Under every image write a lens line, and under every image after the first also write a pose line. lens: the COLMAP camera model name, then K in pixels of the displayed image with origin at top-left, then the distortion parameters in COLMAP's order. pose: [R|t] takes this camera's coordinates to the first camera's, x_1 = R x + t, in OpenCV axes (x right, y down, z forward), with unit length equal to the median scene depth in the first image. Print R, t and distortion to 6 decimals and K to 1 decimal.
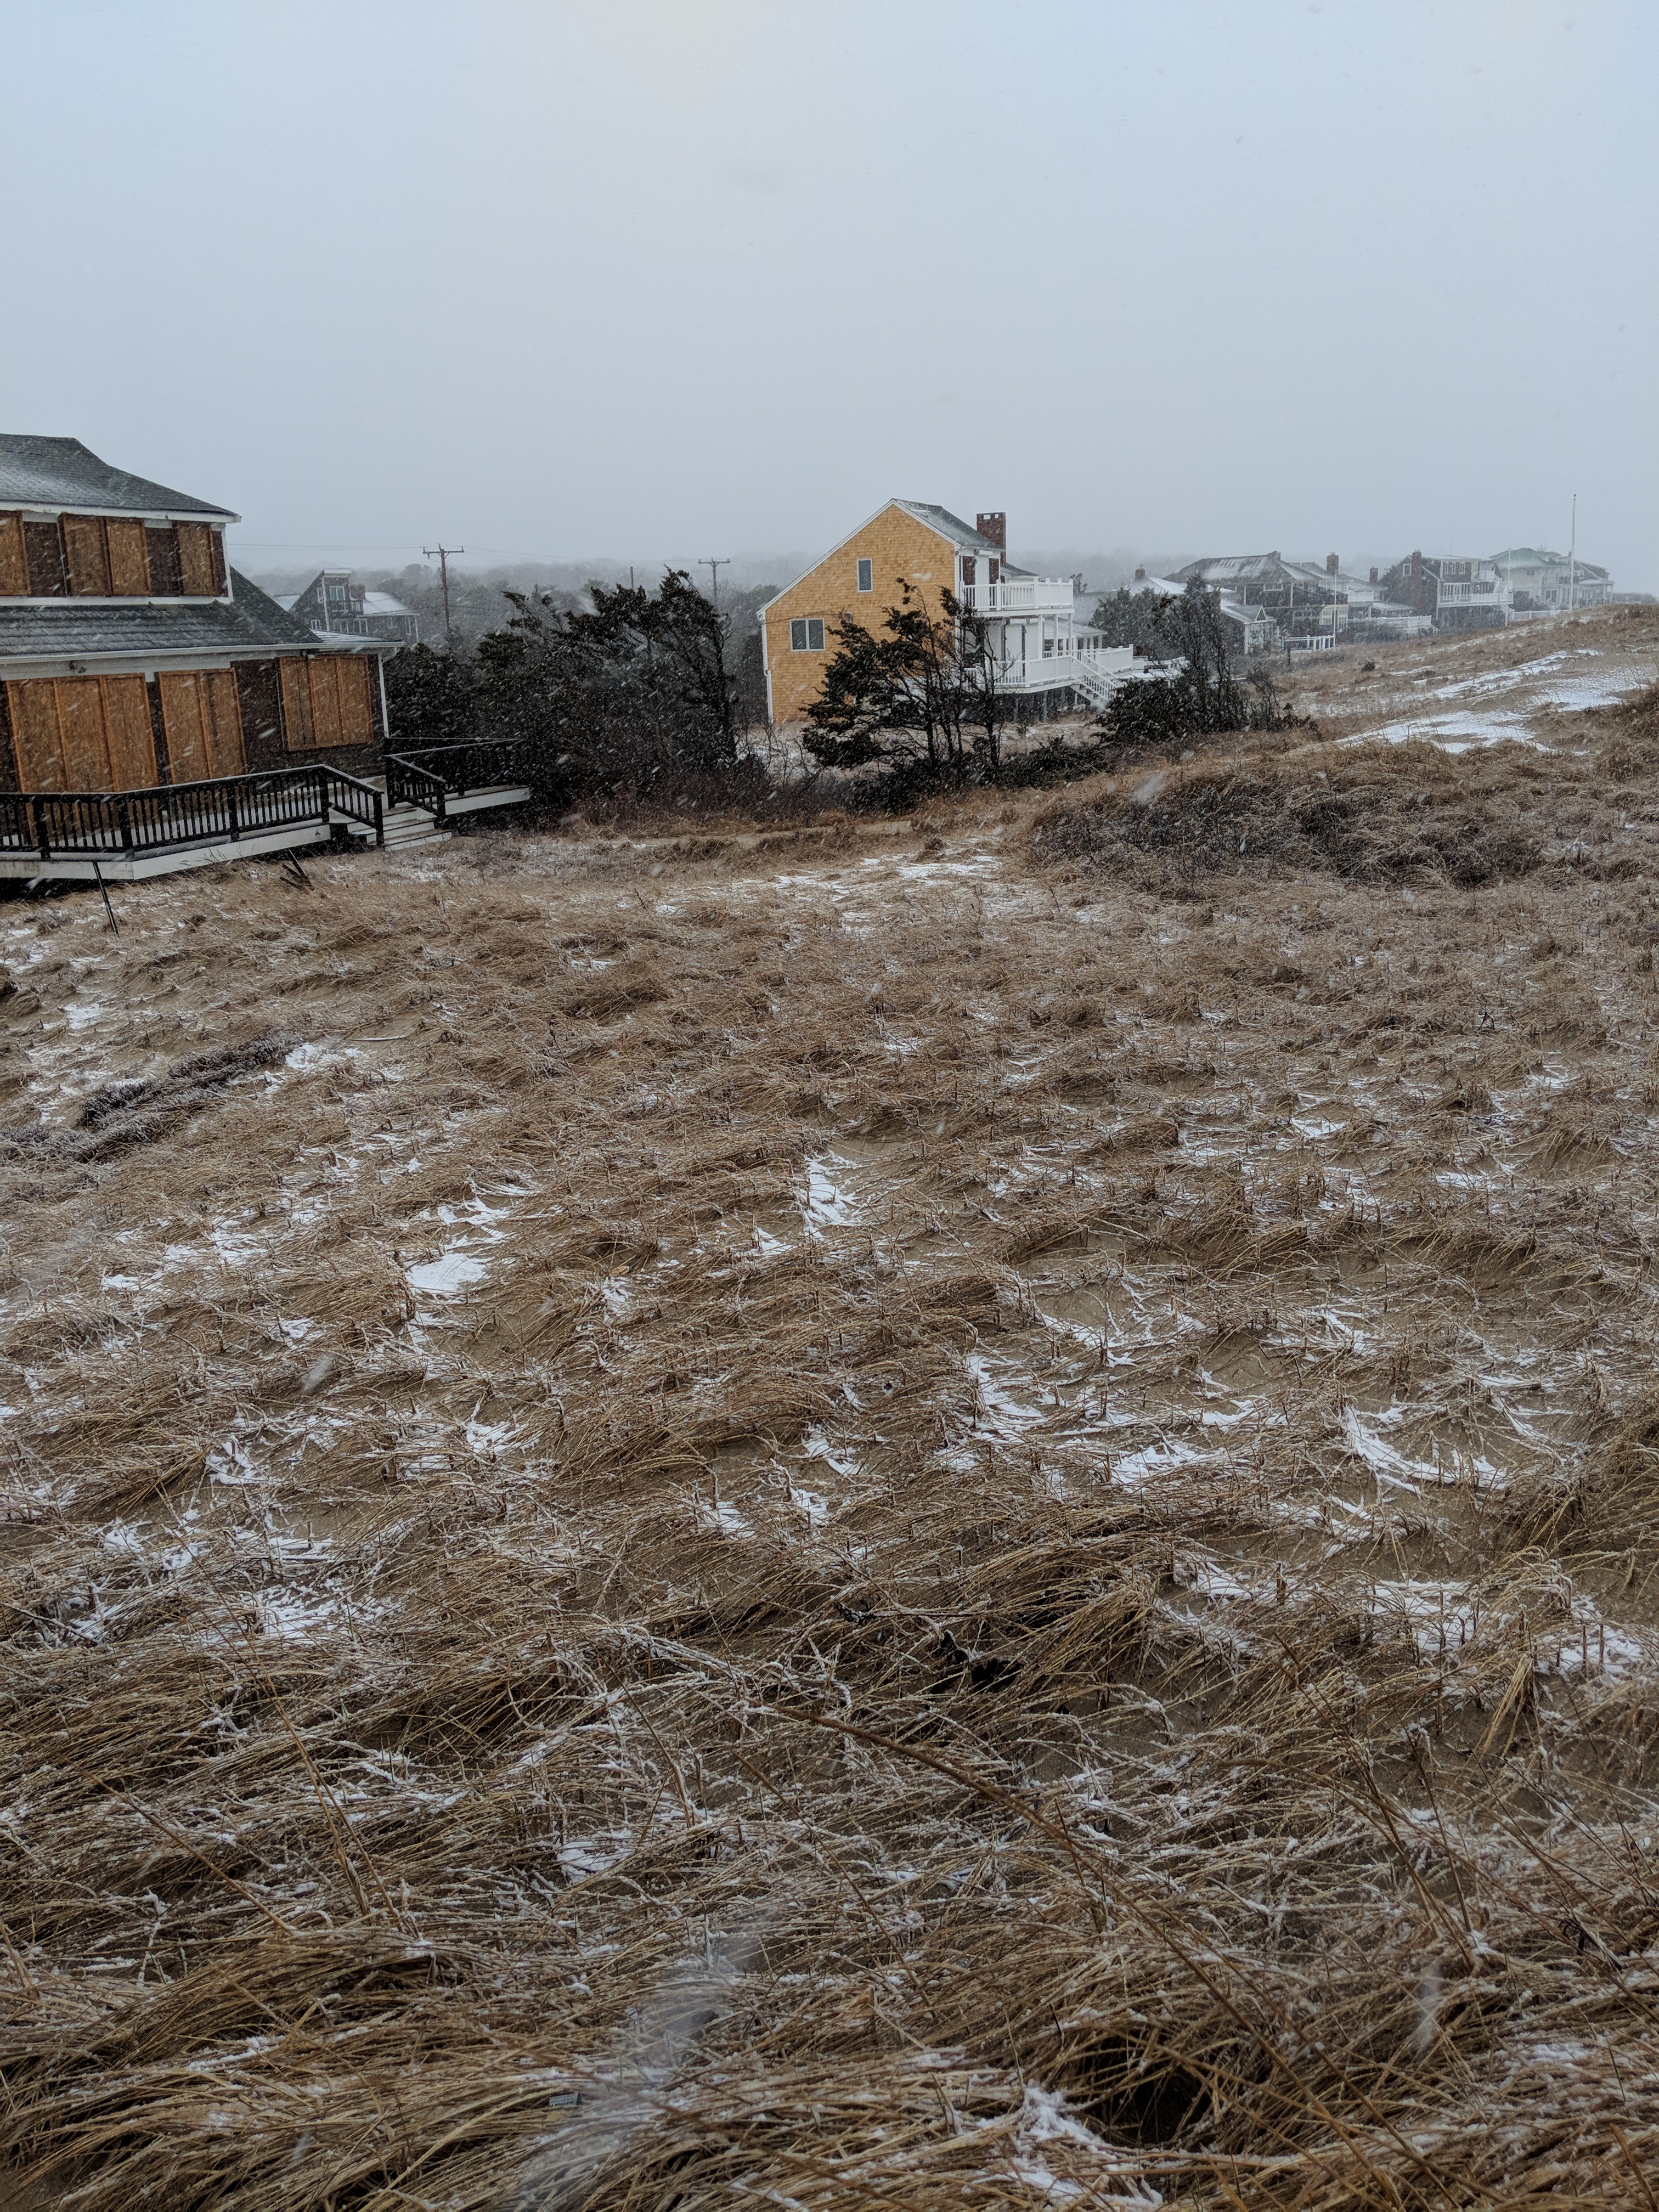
lens RADIAL K [[1734.9, 0, 829.5], [0, 1734.9, 1106.0], [0, 0, 1]] dist [0.081158, -0.135997]
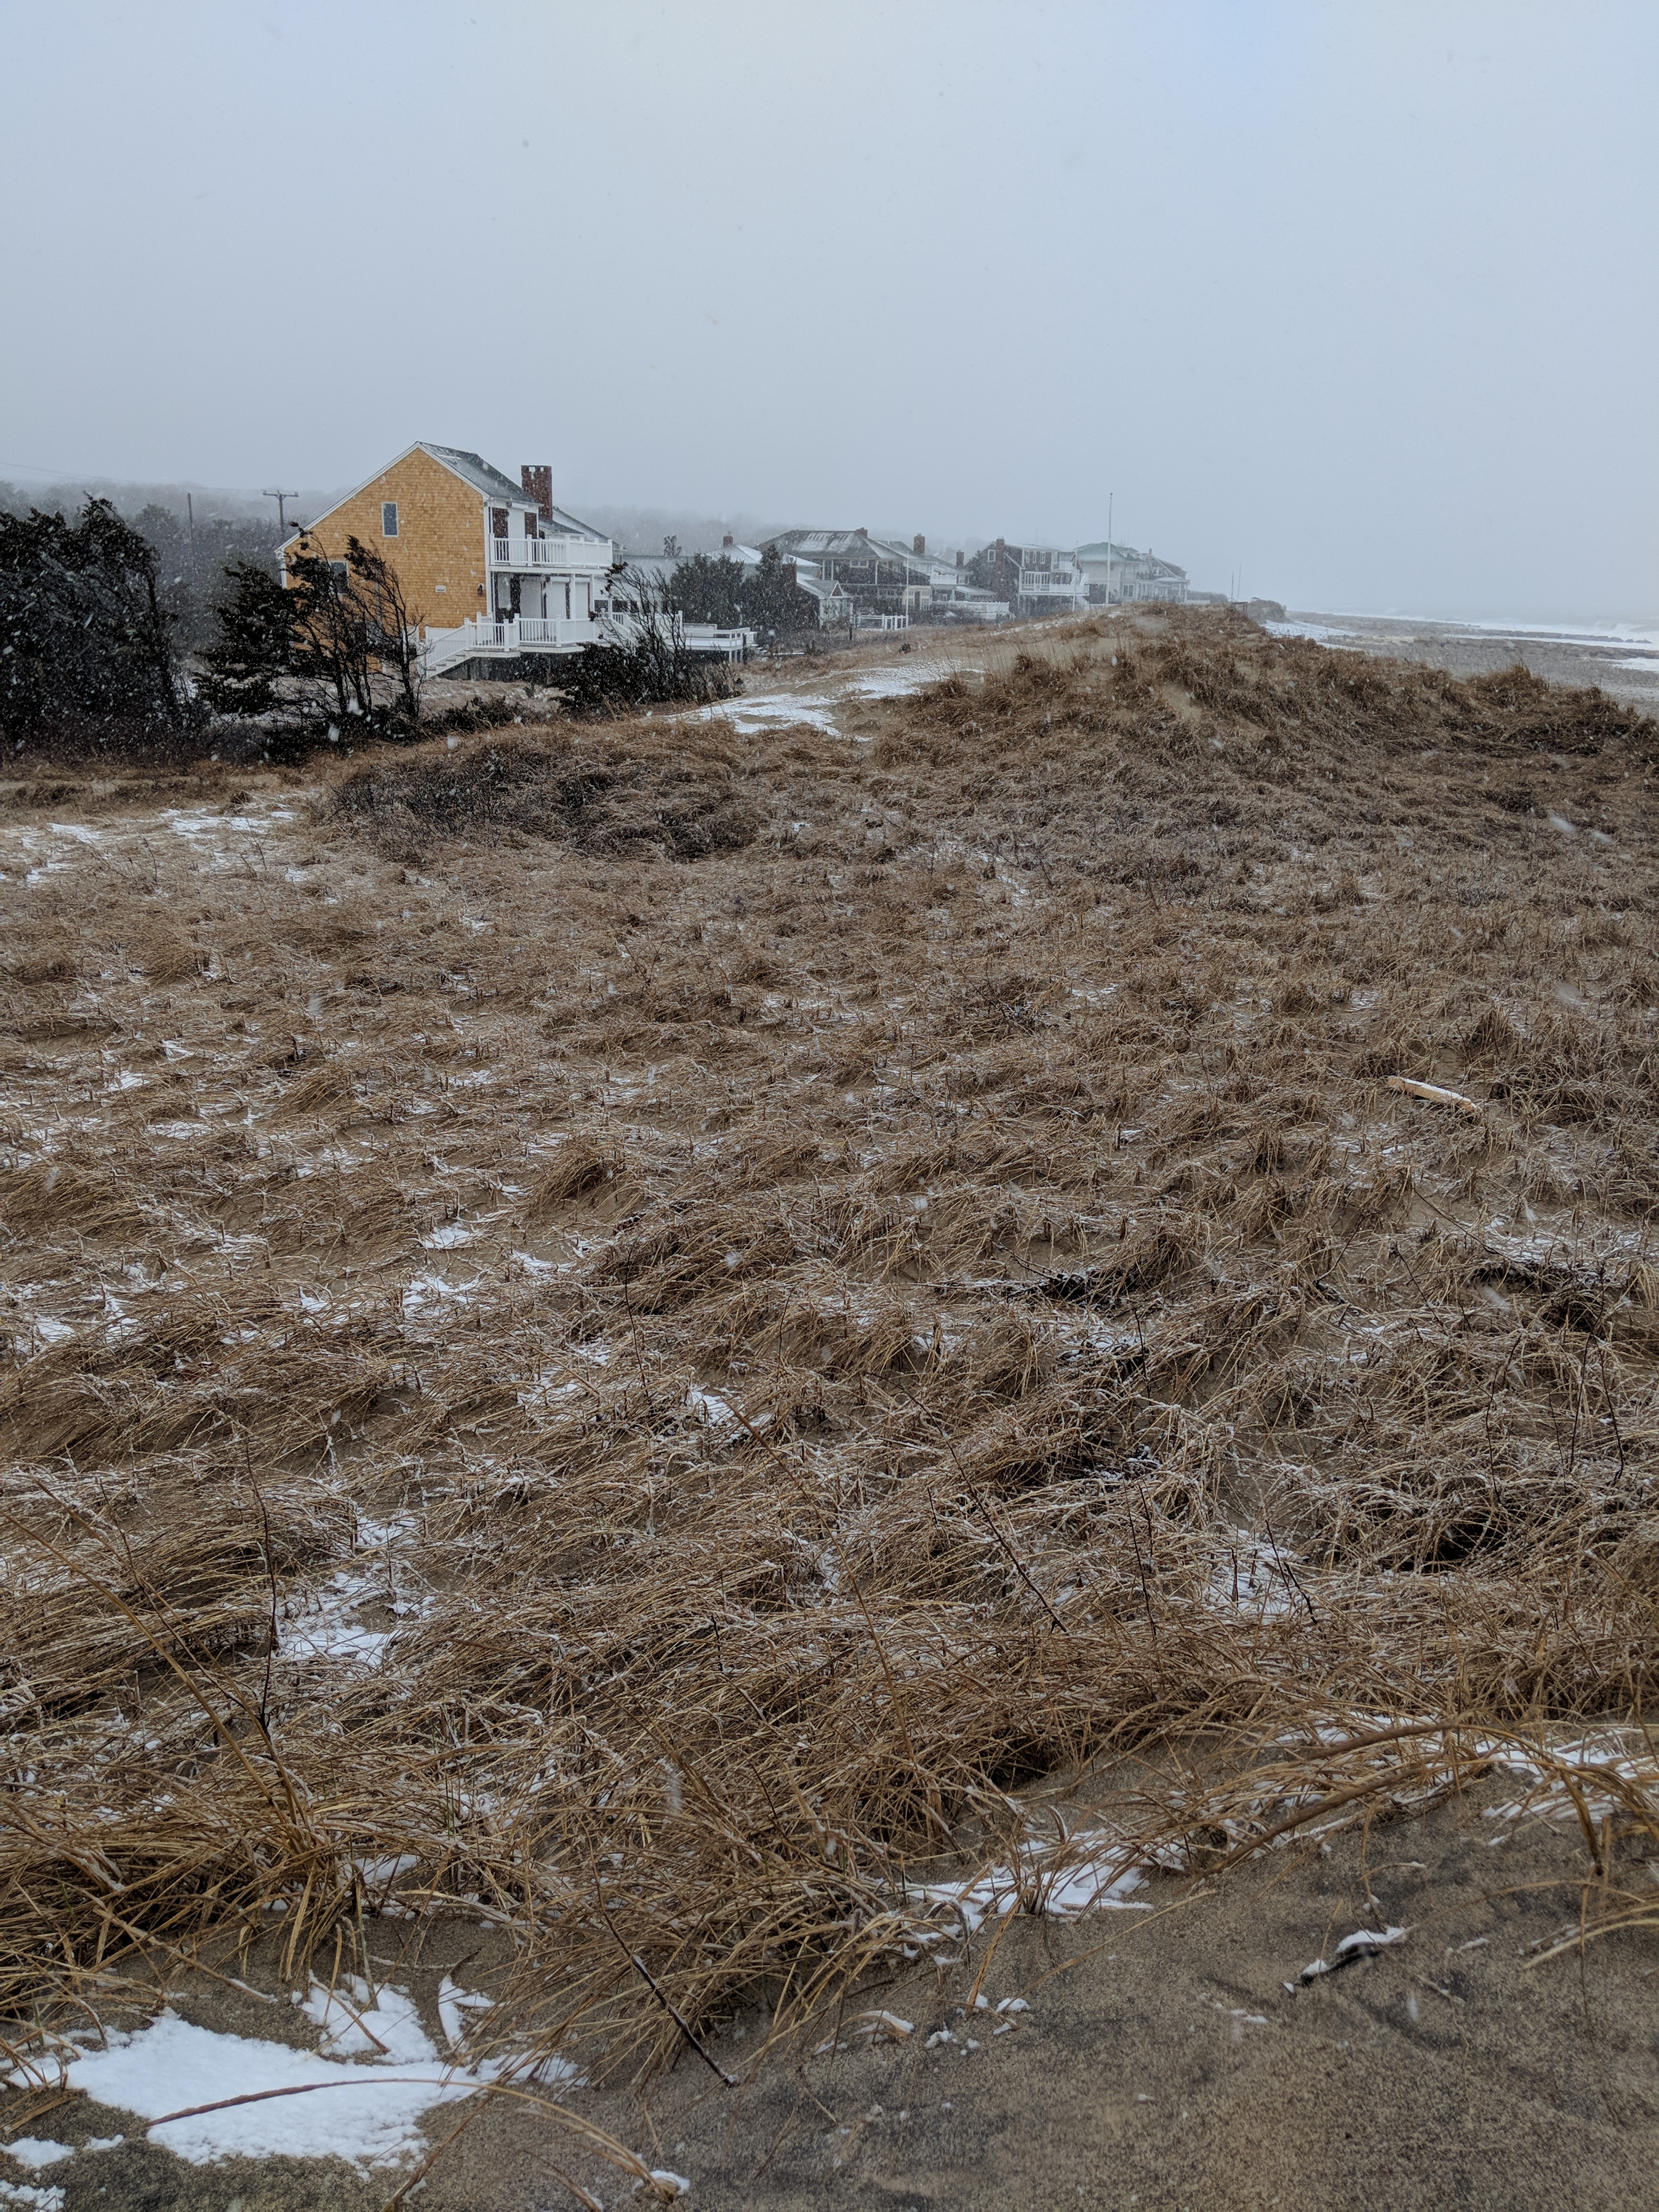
lens RADIAL K [[1719.0, 0, 829.2], [0, 1719.0, 1170.4], [0, 0, 1]] dist [0.081739, -0.133693]
pose [[0.980683, -0.003099, 0.195580, 0.114905], [-0.008094, 0.998375, 0.056407, 0.000927], [-0.195437, -0.056900, 0.979064, -0.022235]]
